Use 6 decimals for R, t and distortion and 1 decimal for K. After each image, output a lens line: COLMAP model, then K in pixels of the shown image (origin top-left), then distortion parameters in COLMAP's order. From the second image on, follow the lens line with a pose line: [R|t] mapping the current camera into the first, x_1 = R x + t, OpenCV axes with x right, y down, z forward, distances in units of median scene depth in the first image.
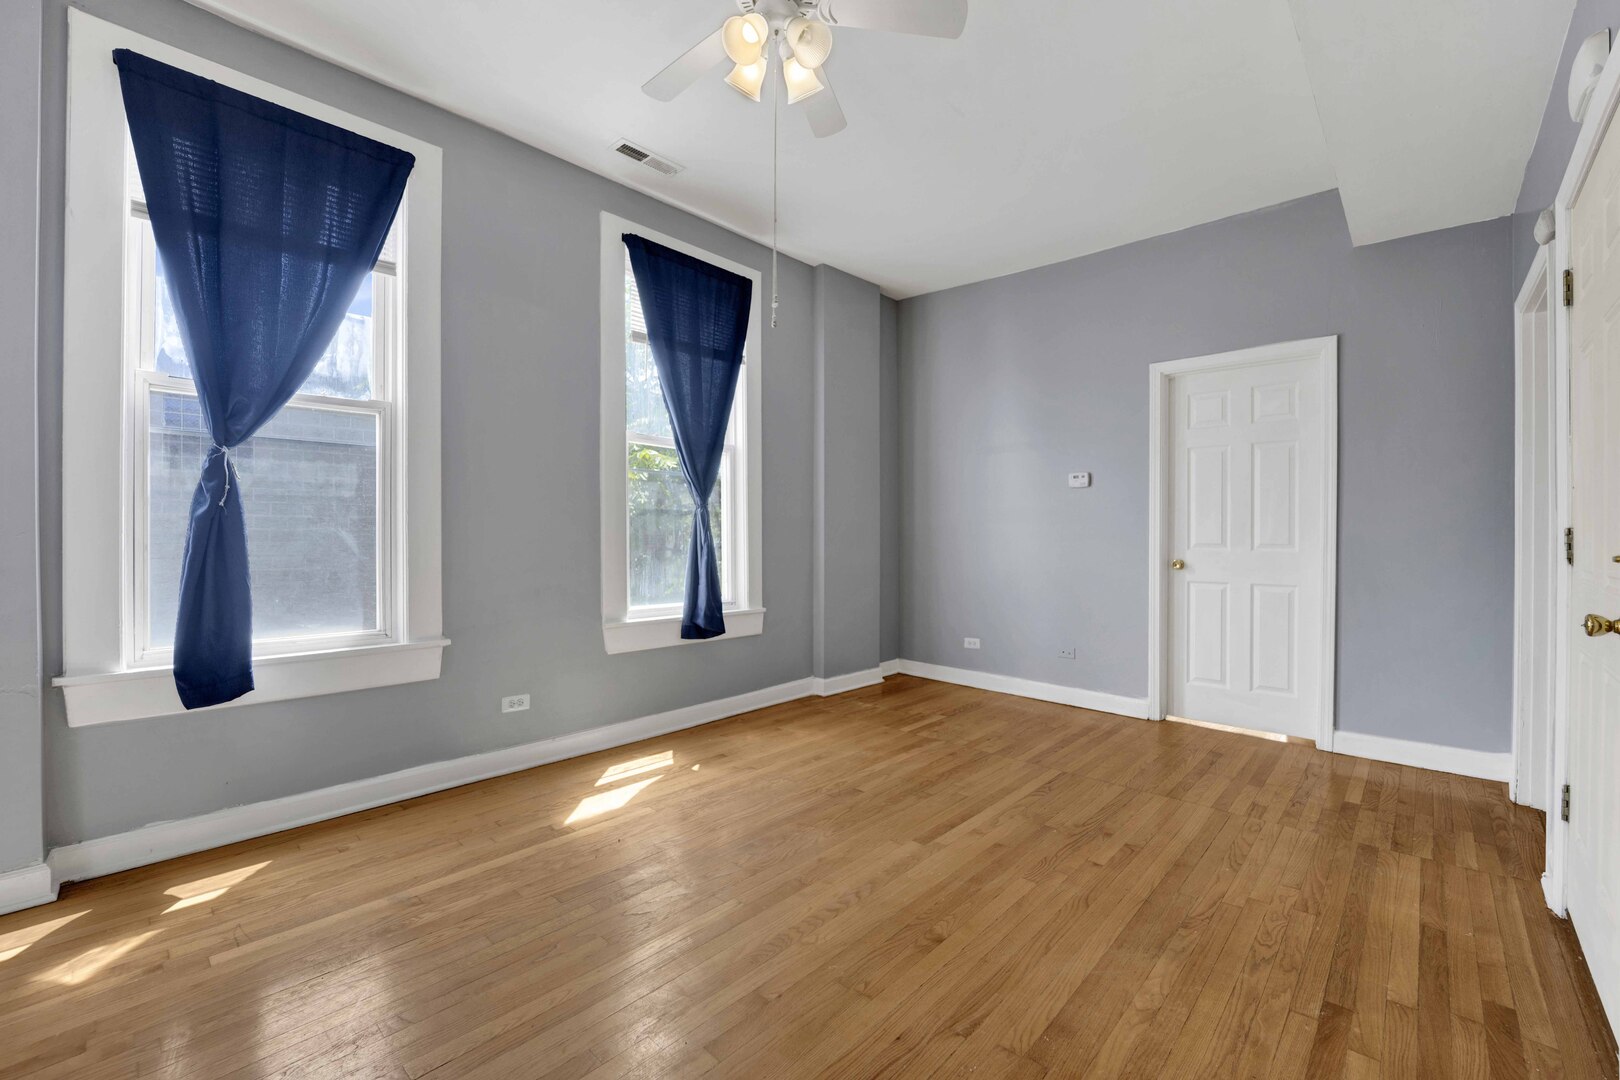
lens RADIAL K [[705.1, 0, 810.0], [0, 705.1, 540.0], [0, 0, 1]] dist [0.000194, 0.000339]
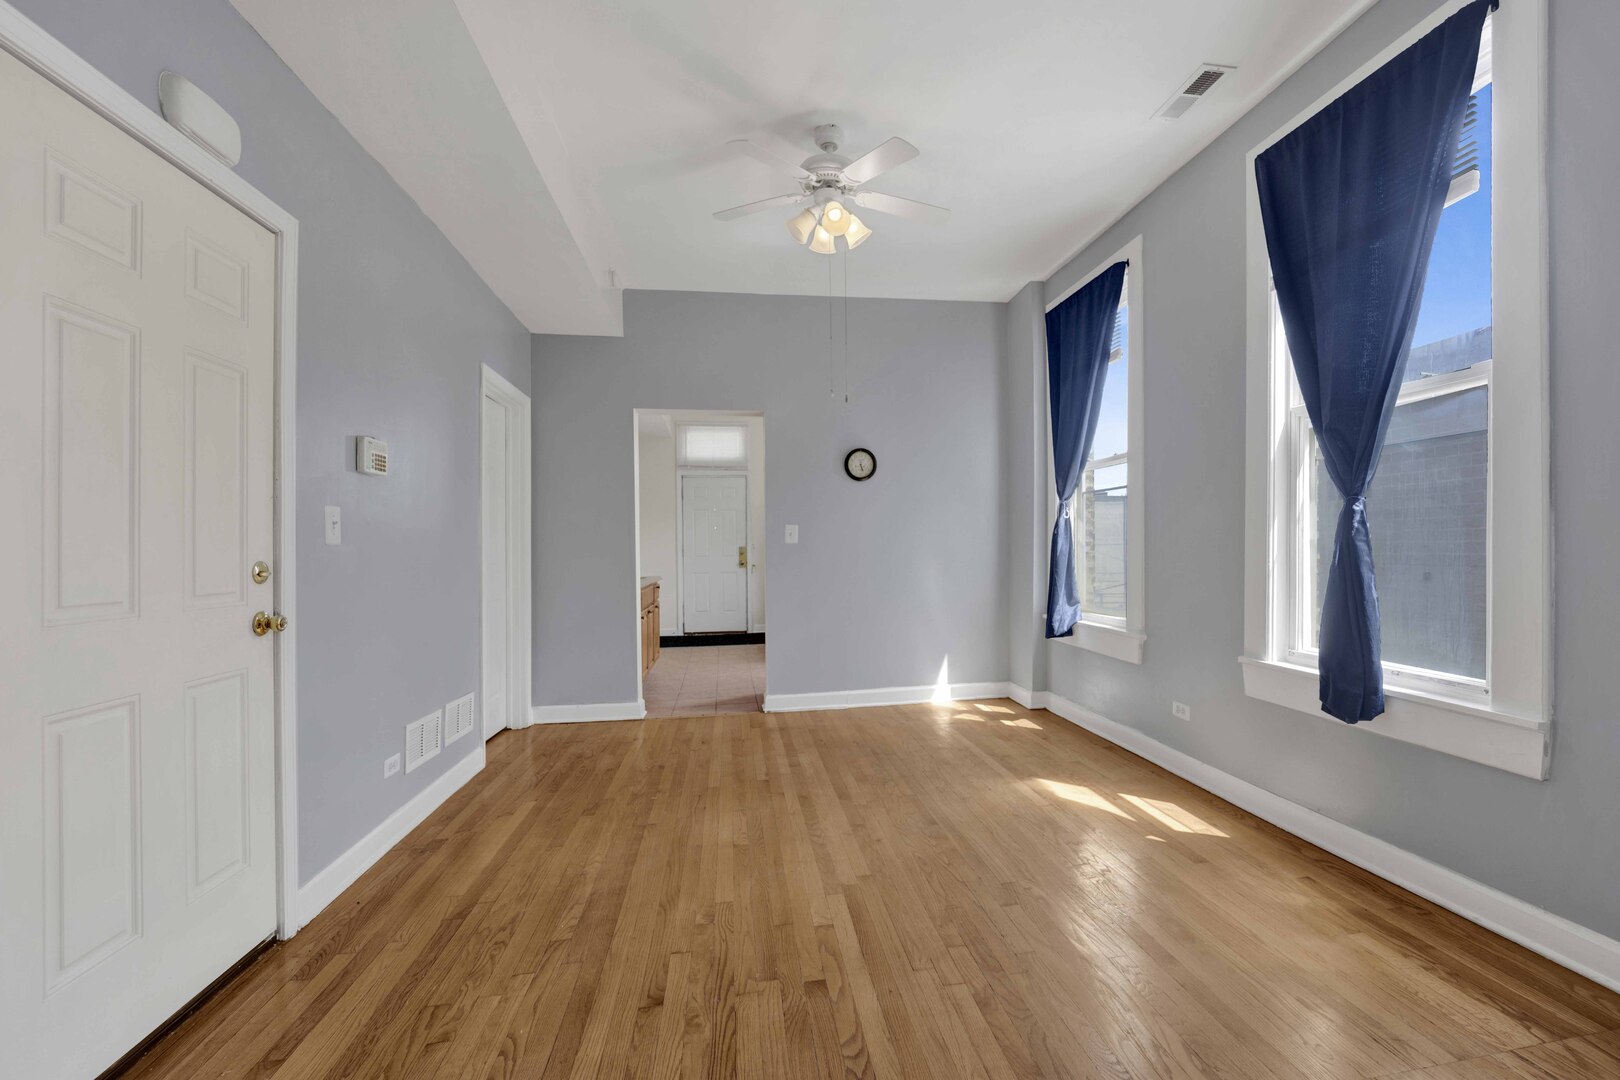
lens RADIAL K [[634.6, 0, 814.3], [0, 634.6, 555.8], [0, 0, 1]] dist [-0.001132, -0.000134]
pose [[-0.631391, 0.005917, -0.775442, 0.762819], [-0.001640, 0.999958, 0.008965, -0.003657], [0.775463, 0.006932, -0.631355, 1.382852]]
